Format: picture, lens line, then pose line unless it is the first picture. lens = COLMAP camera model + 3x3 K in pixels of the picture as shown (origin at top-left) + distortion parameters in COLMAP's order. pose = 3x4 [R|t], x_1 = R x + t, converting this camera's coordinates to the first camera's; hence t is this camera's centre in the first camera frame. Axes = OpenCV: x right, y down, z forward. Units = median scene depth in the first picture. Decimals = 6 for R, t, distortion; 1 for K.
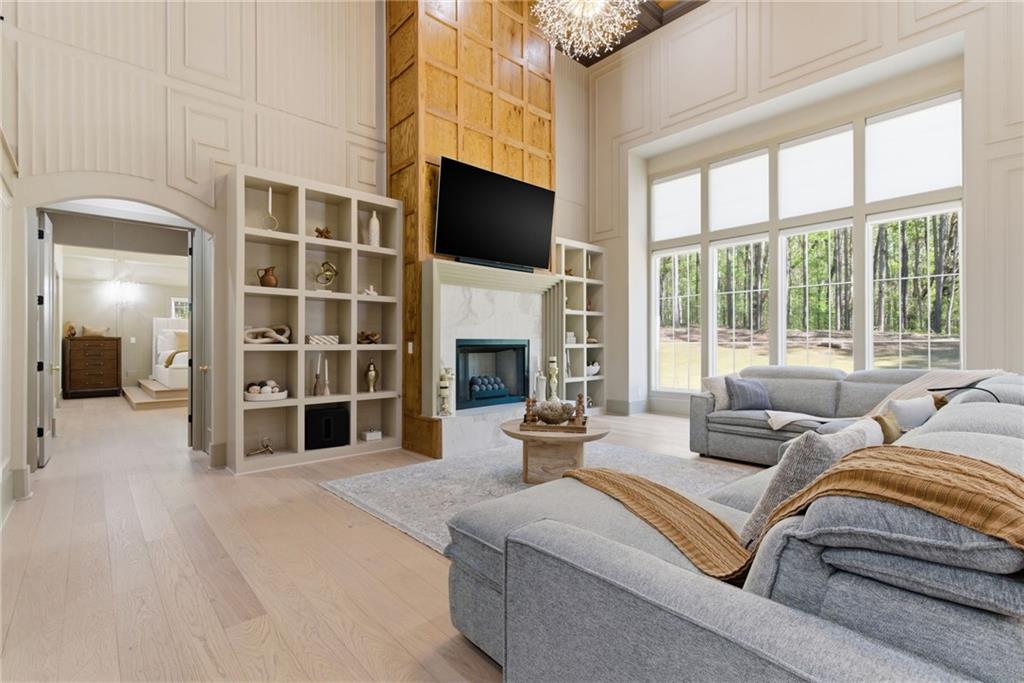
lens RADIAL K [[470.5, 0, 506.8], [0, 470.5, 346.0], [0, 0, 1]] dist [-0.001266, 0.000846]
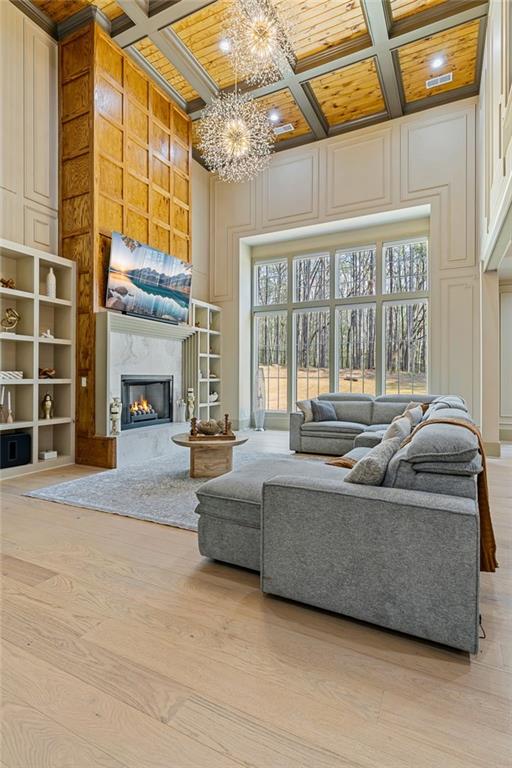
lens RADIAL K [[378.6, 0, 260.3], [0, 378.6, 382.1], [0, 0, 1]] dist [-0.001893, 0.001608]
pose [[0.932051, -0.001134, 0.362325, -0.134923], [-0.001244, 0.999979, 0.006330, -0.002203], [-0.362325, -0.006350, 0.932030, -0.095330]]
